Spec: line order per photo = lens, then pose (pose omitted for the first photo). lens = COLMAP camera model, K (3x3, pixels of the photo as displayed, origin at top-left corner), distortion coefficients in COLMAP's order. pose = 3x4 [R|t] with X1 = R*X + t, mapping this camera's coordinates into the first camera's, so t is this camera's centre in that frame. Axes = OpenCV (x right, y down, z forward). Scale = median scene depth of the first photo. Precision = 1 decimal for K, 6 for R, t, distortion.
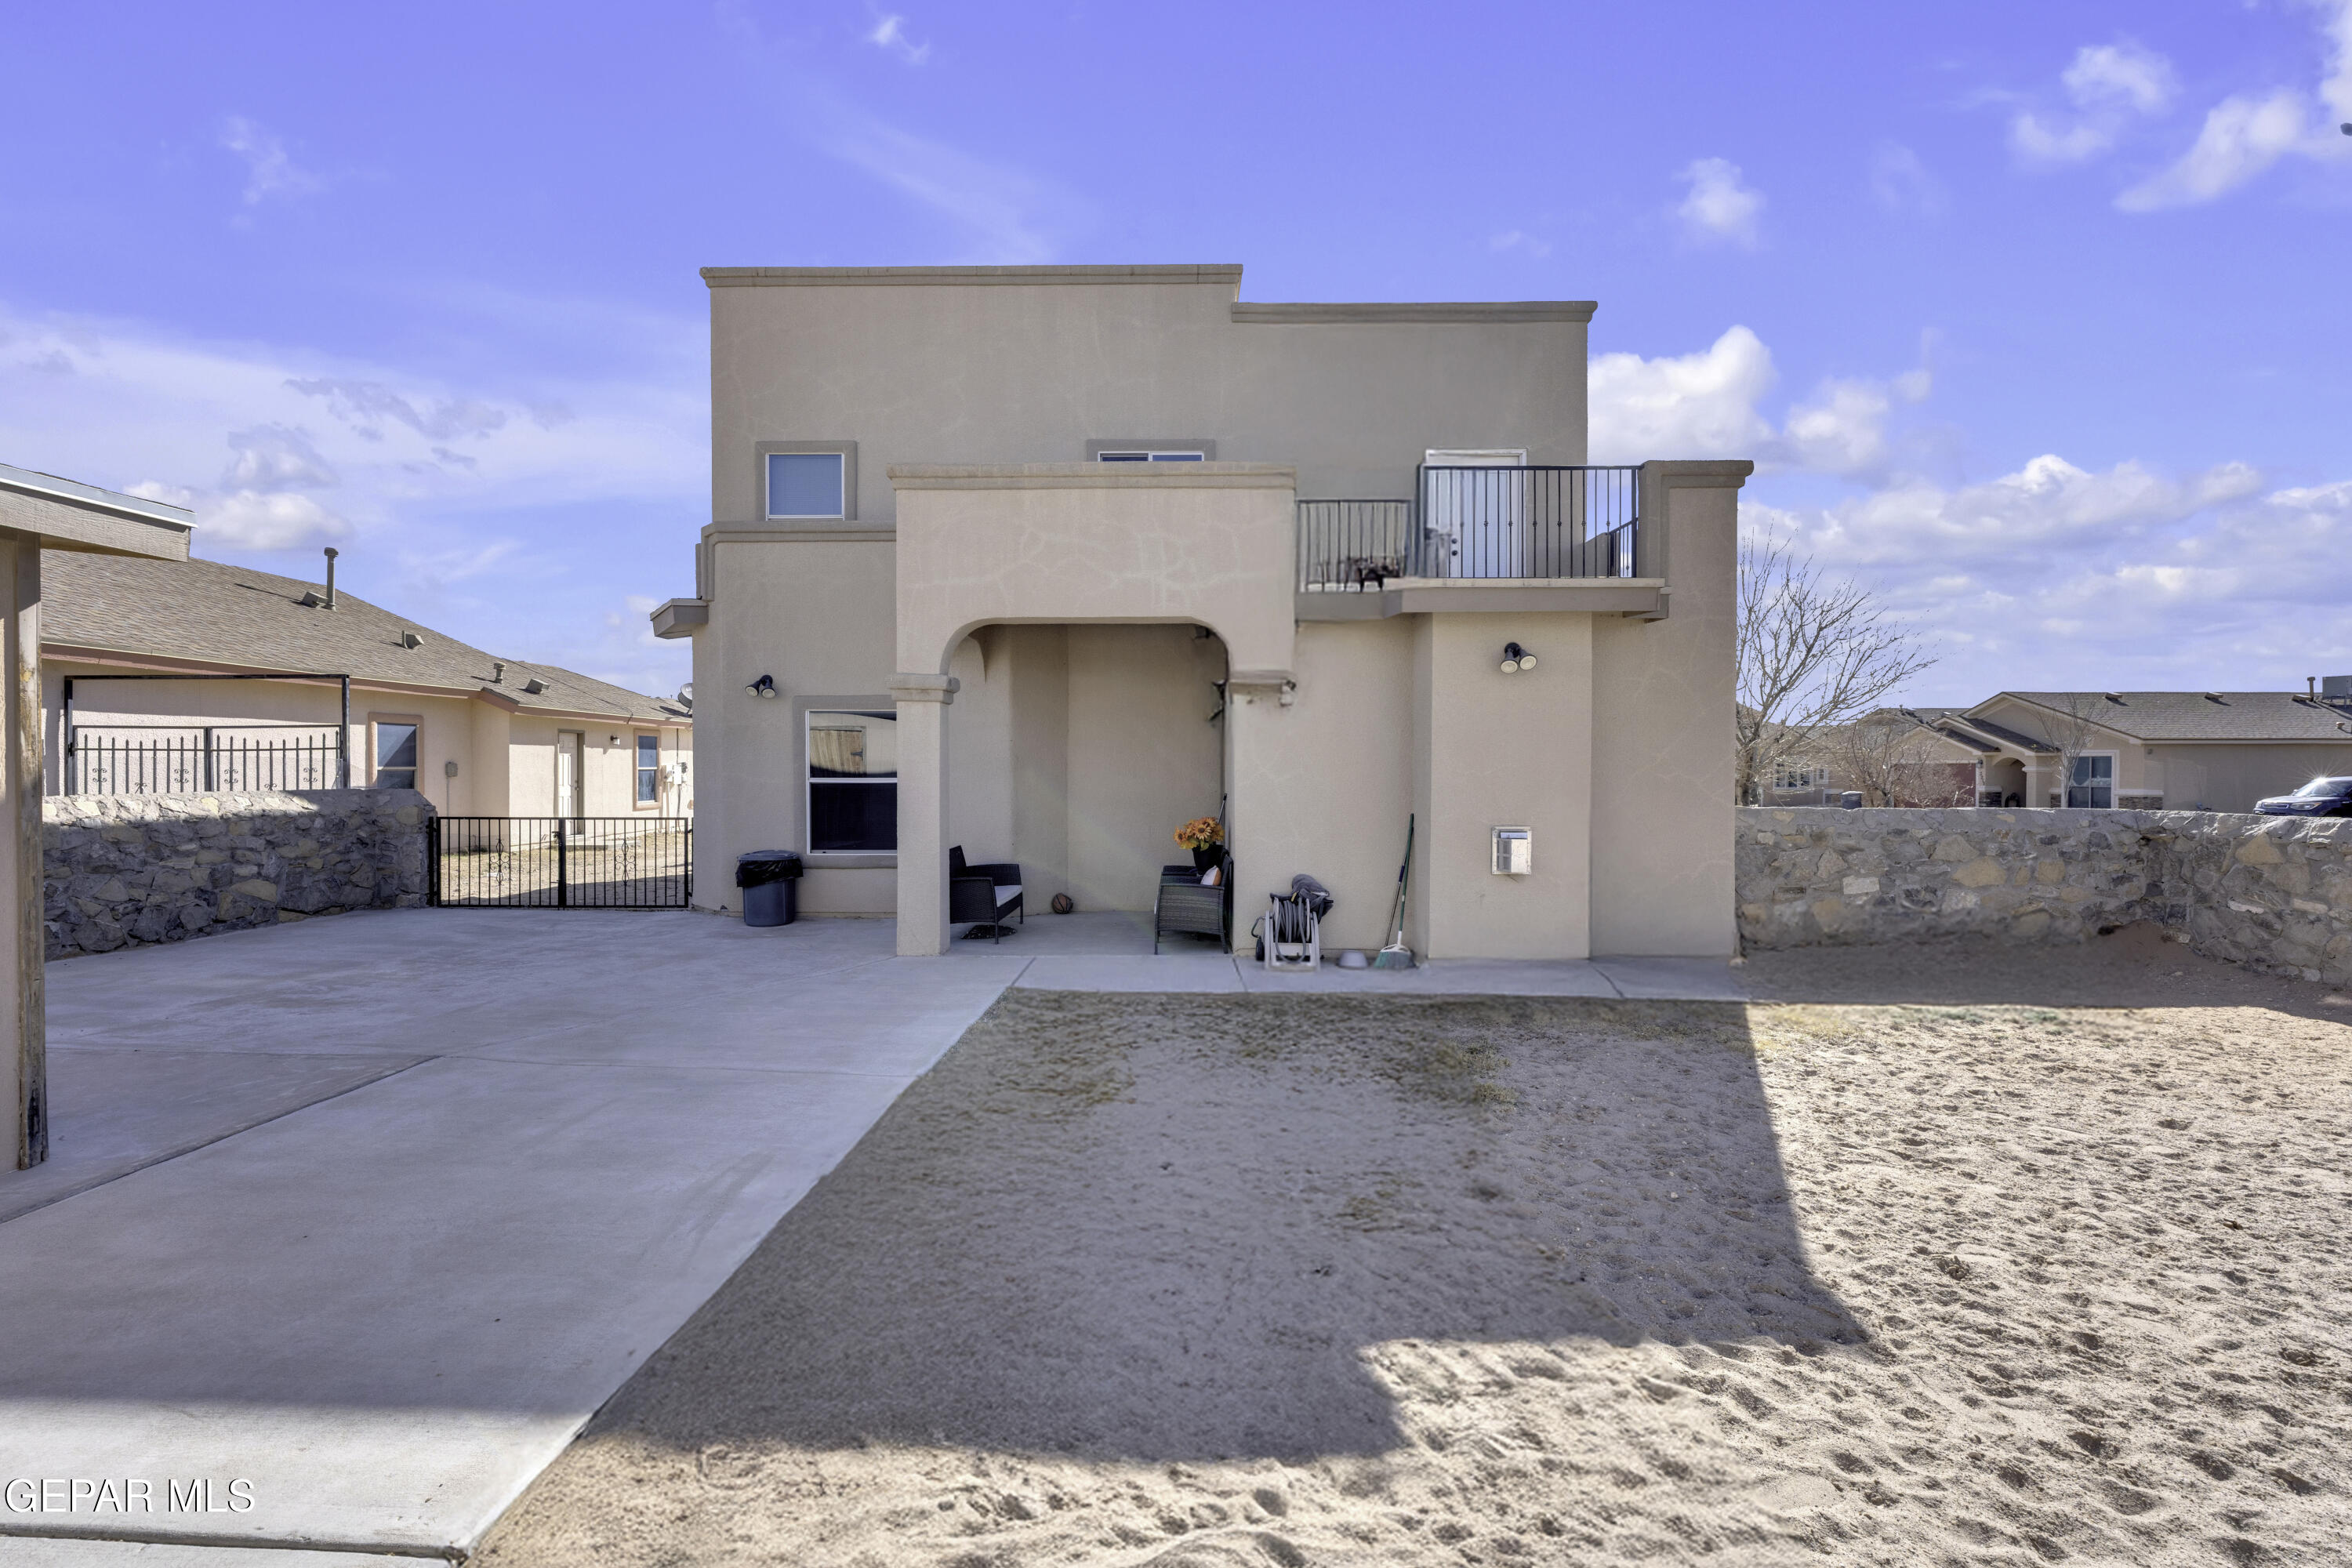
lens RADIAL K [[1063.6, 0, 1166.4], [0, 1063.6, 781.5], [0, 0, 1]] dist [-0.004641, 0.000079]
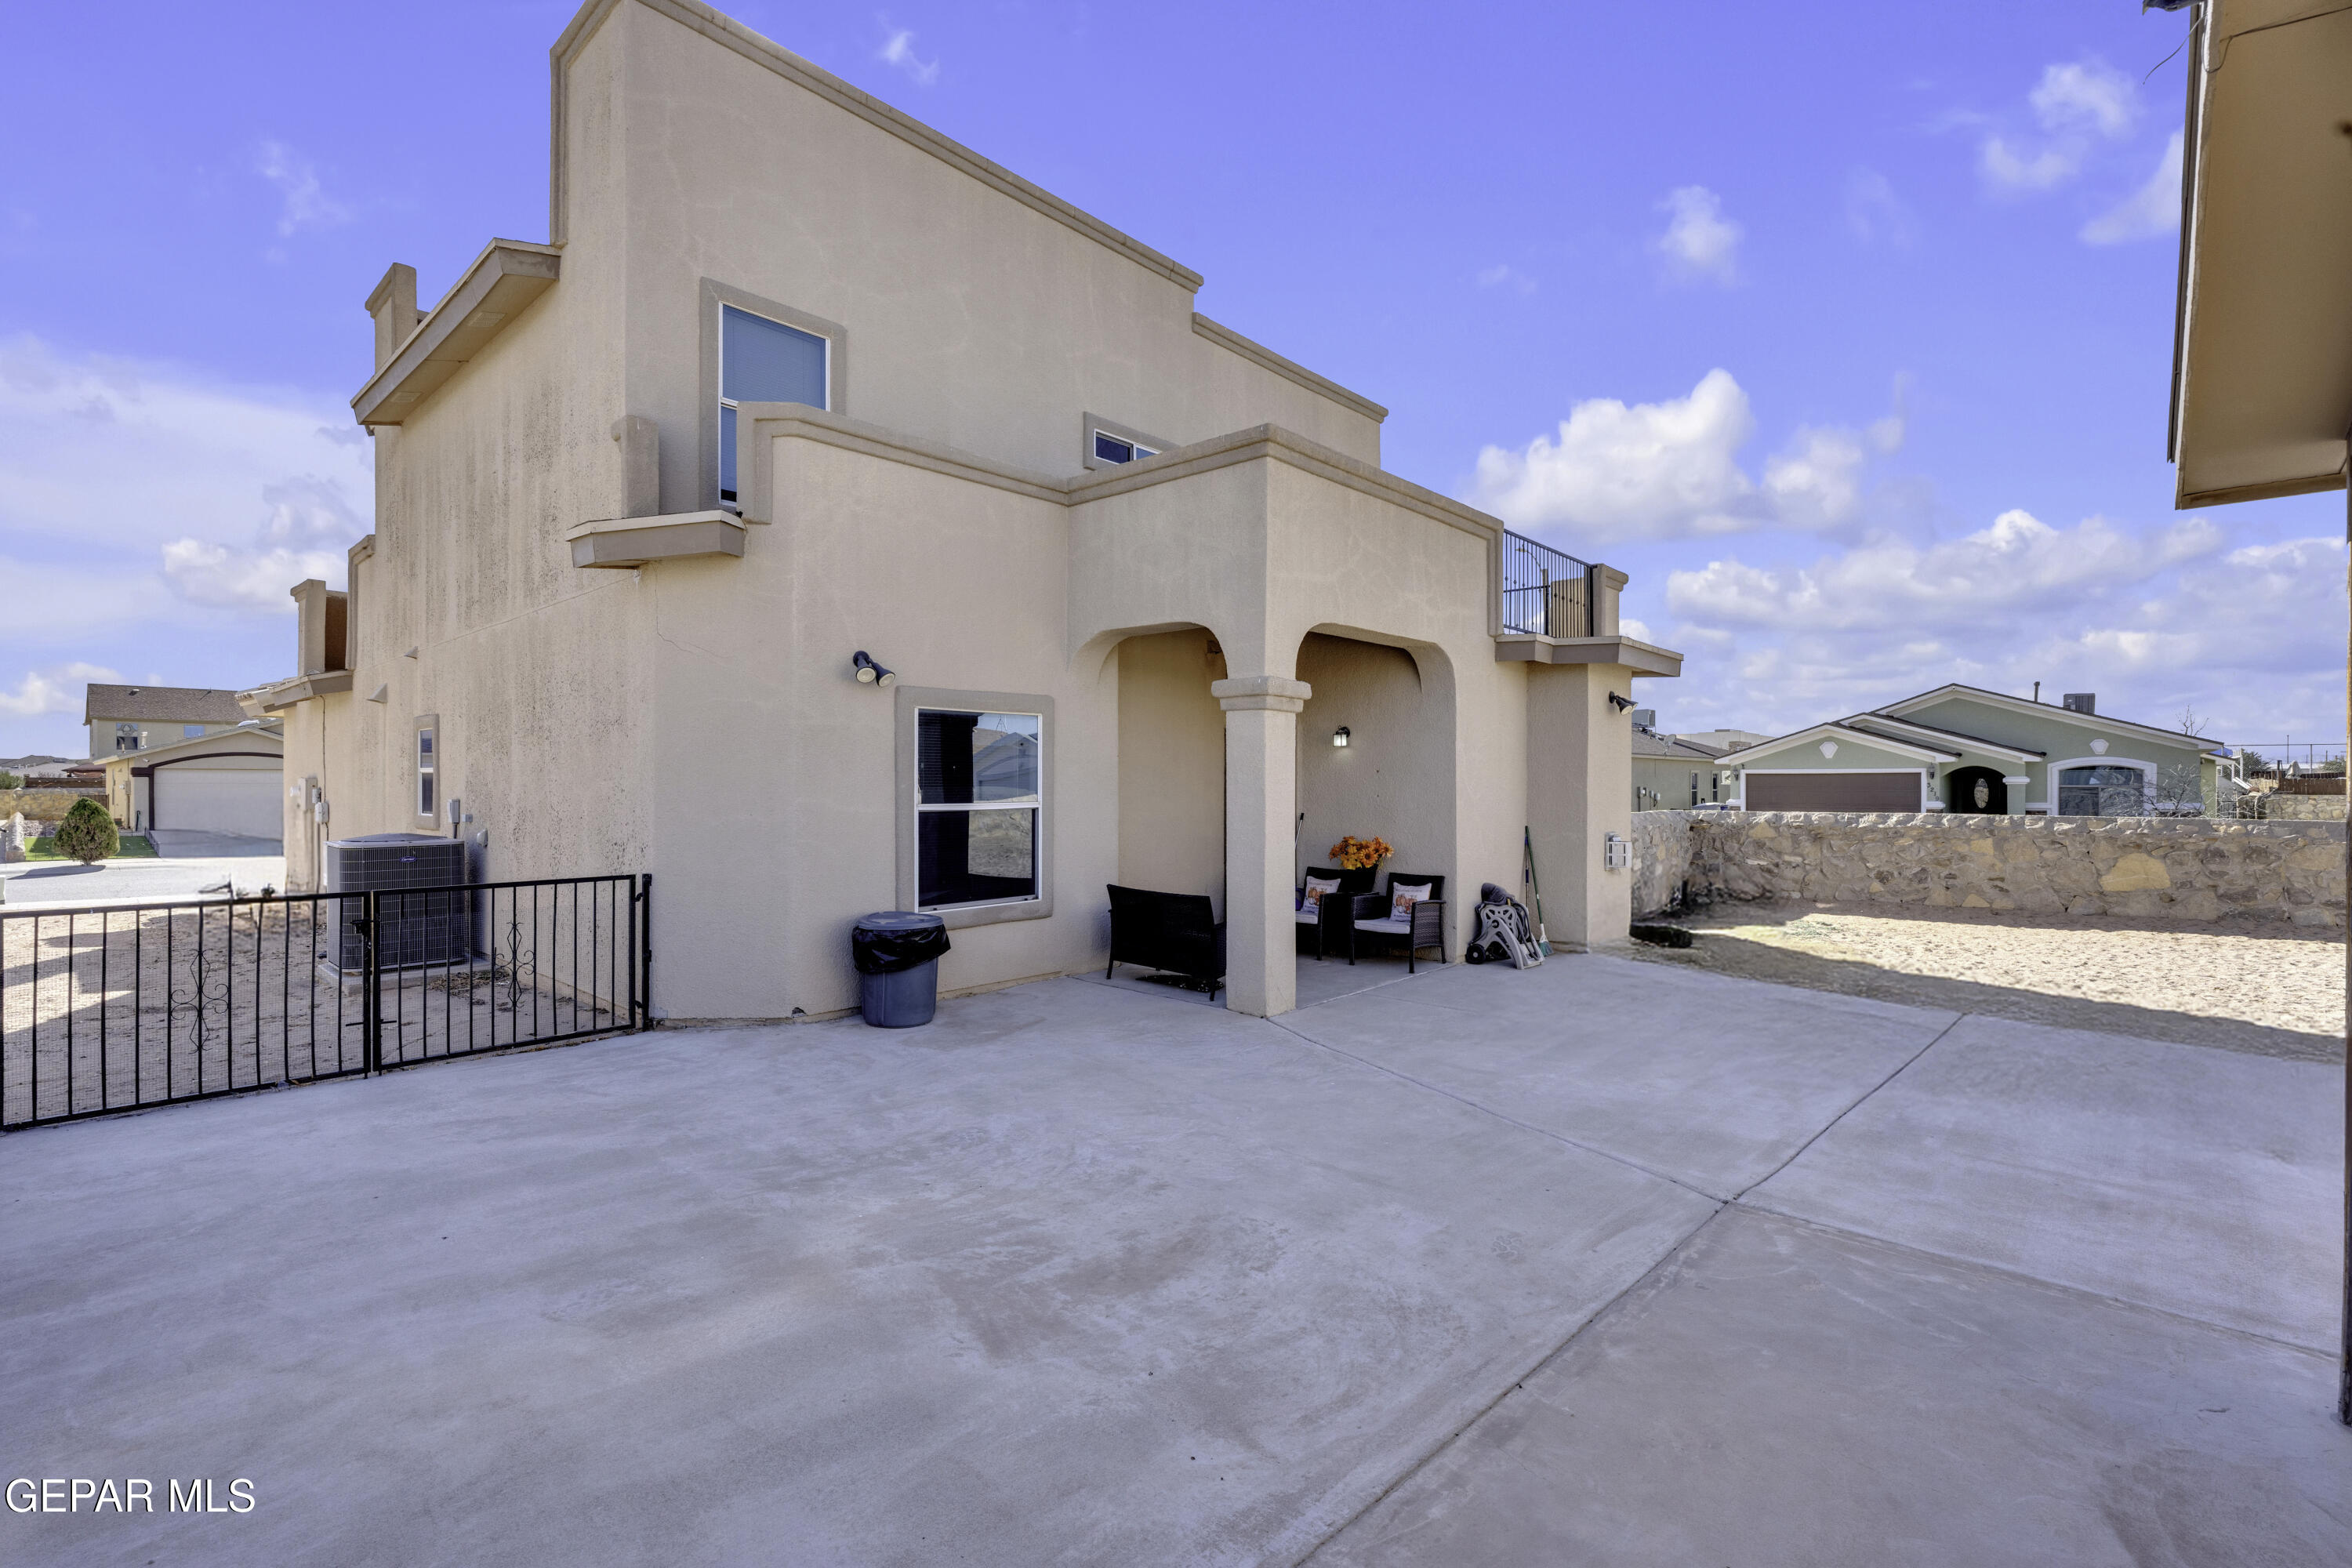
lens RADIAL K [[1063.6, 0, 1167.3], [0, 1063.6, 783.0], [0, 0, 1]] dist [-0.004641, 0.000079]
pose [[0.658035, -0.001337, 0.752987, -0.829226], [0.009662, 0.999931, -0.006668, -0.012079], [-0.752926, 0.011663, 0.658002, 0.456226]]
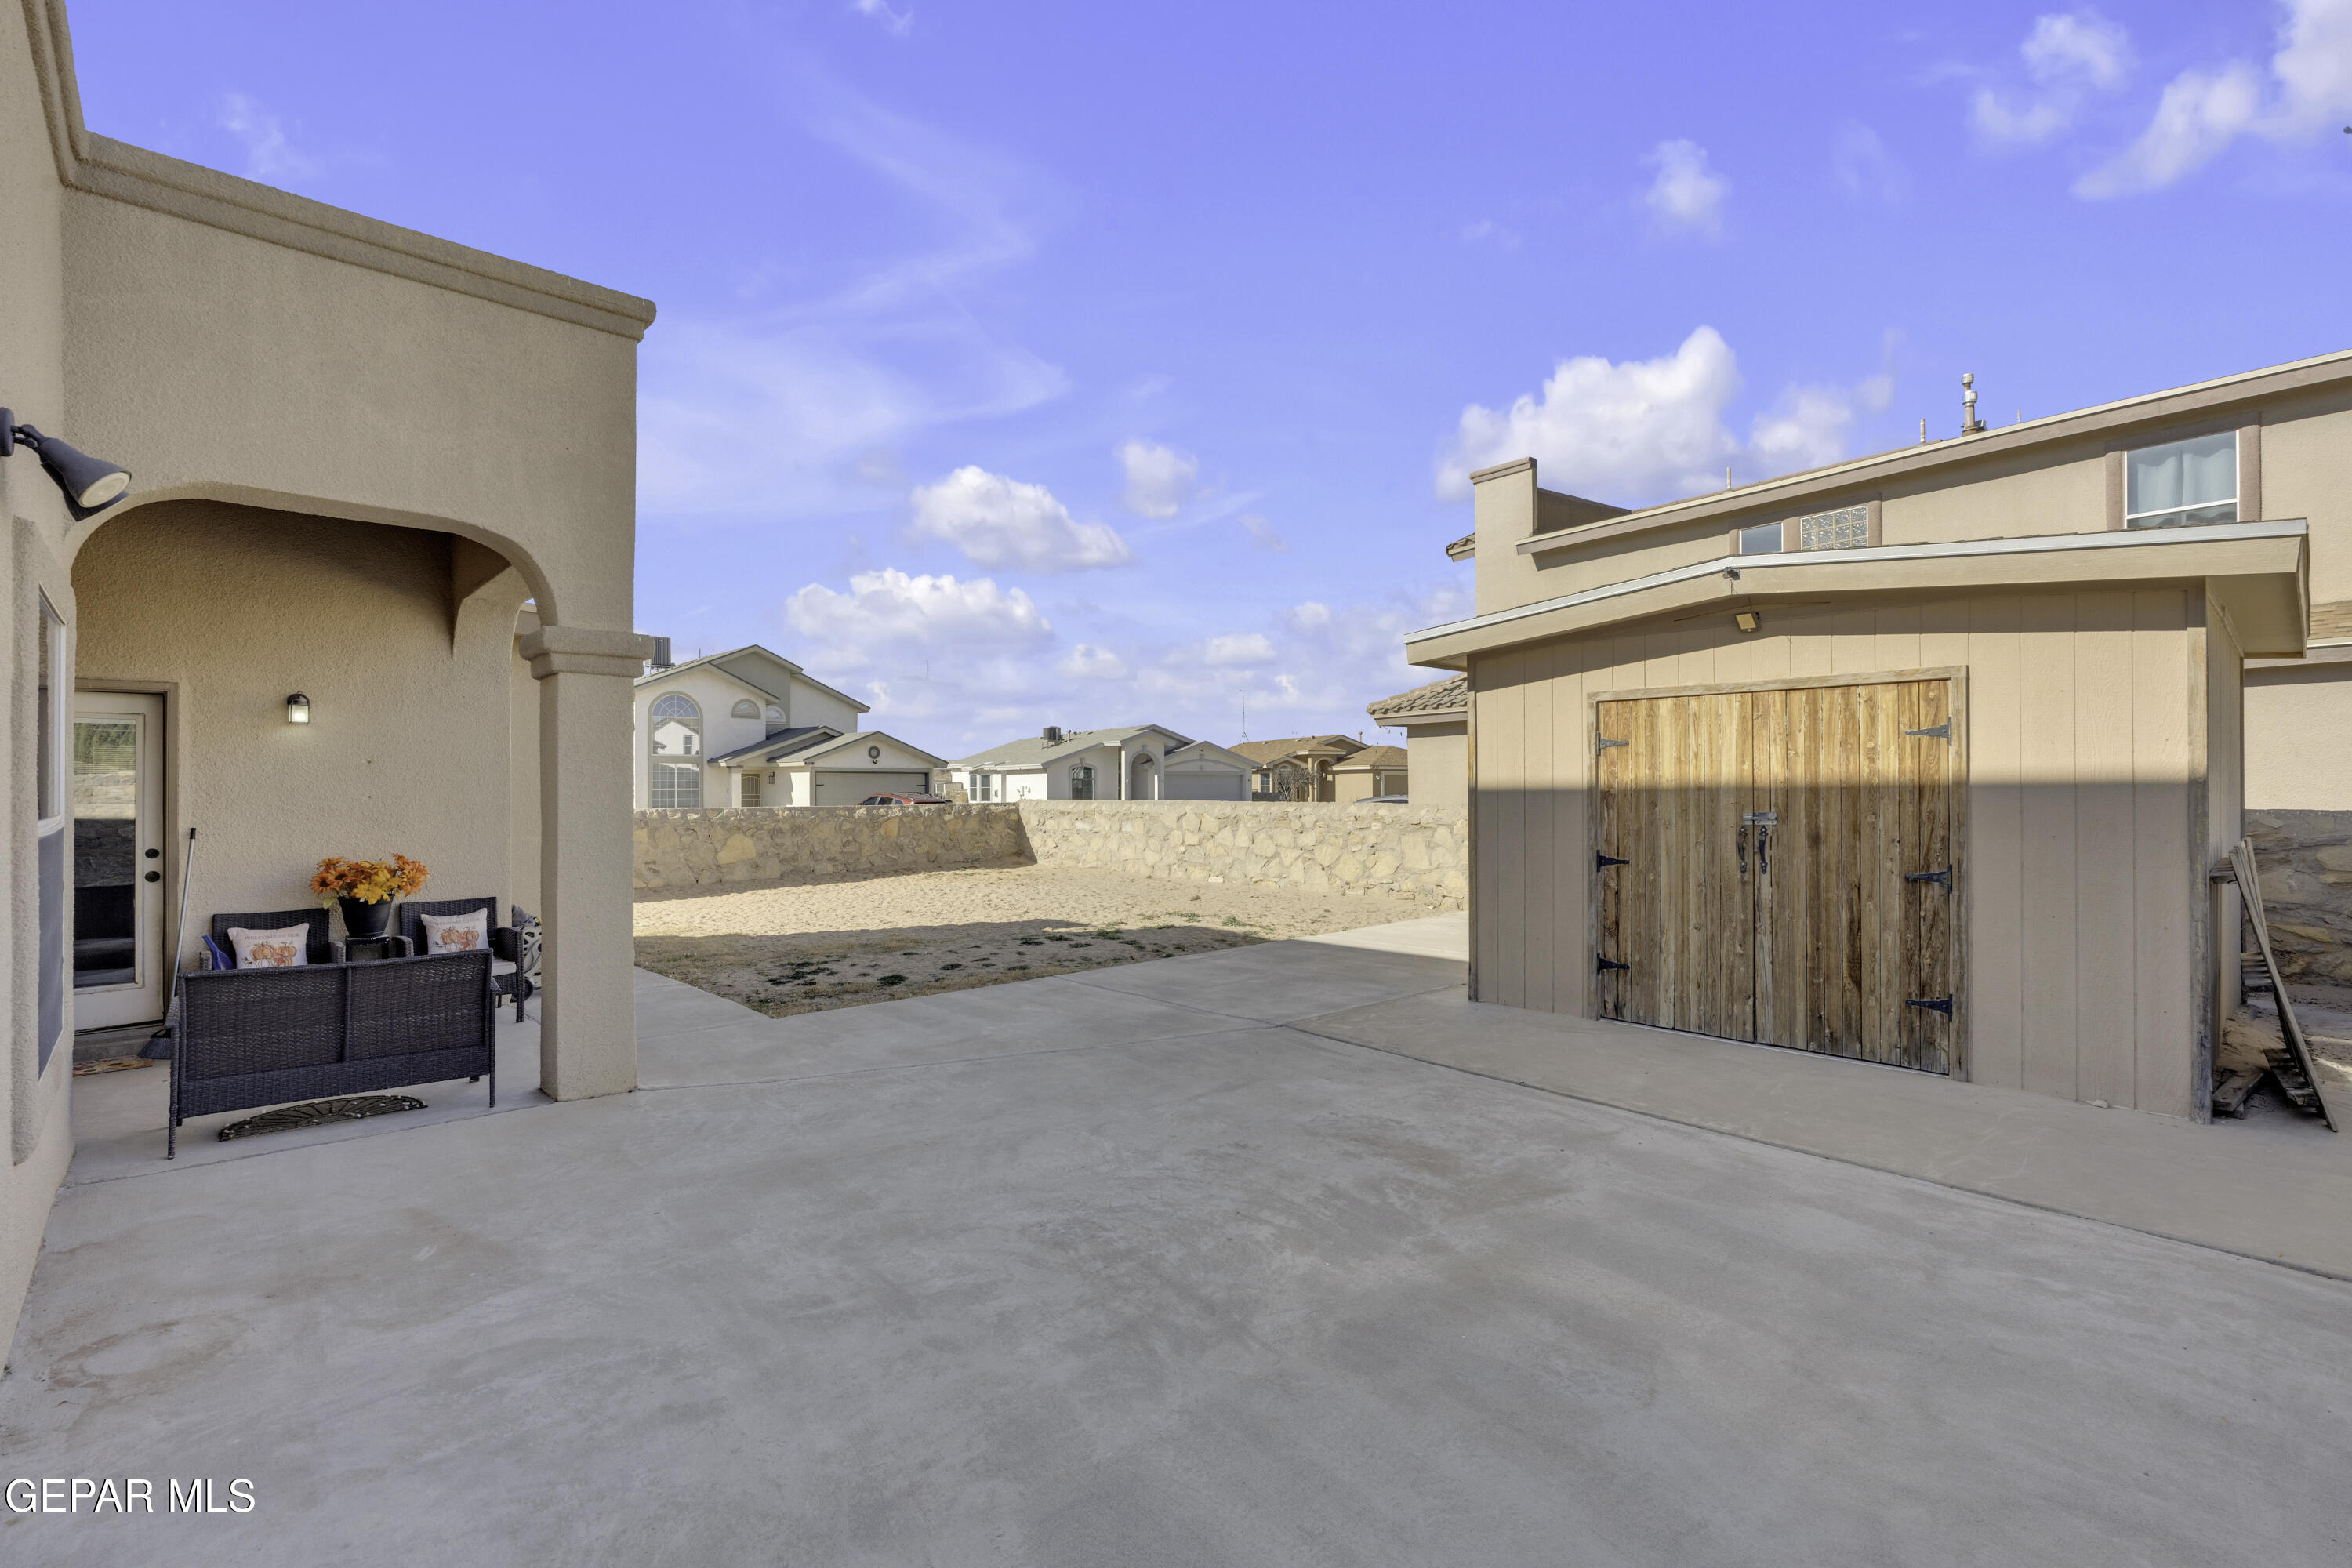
lens RADIAL K [[1063.6, 0, 1173.3], [0, 1063.6, 781.3], [0, 0, 1]] dist [-0.004641, 0.000079]
pose [[-0.714557, 0.001565, 0.699576, -0.812981], [0.007303, 0.999960, 0.005222, -0.014176], [-0.699539, 0.008841, -0.714539, 1.102932]]
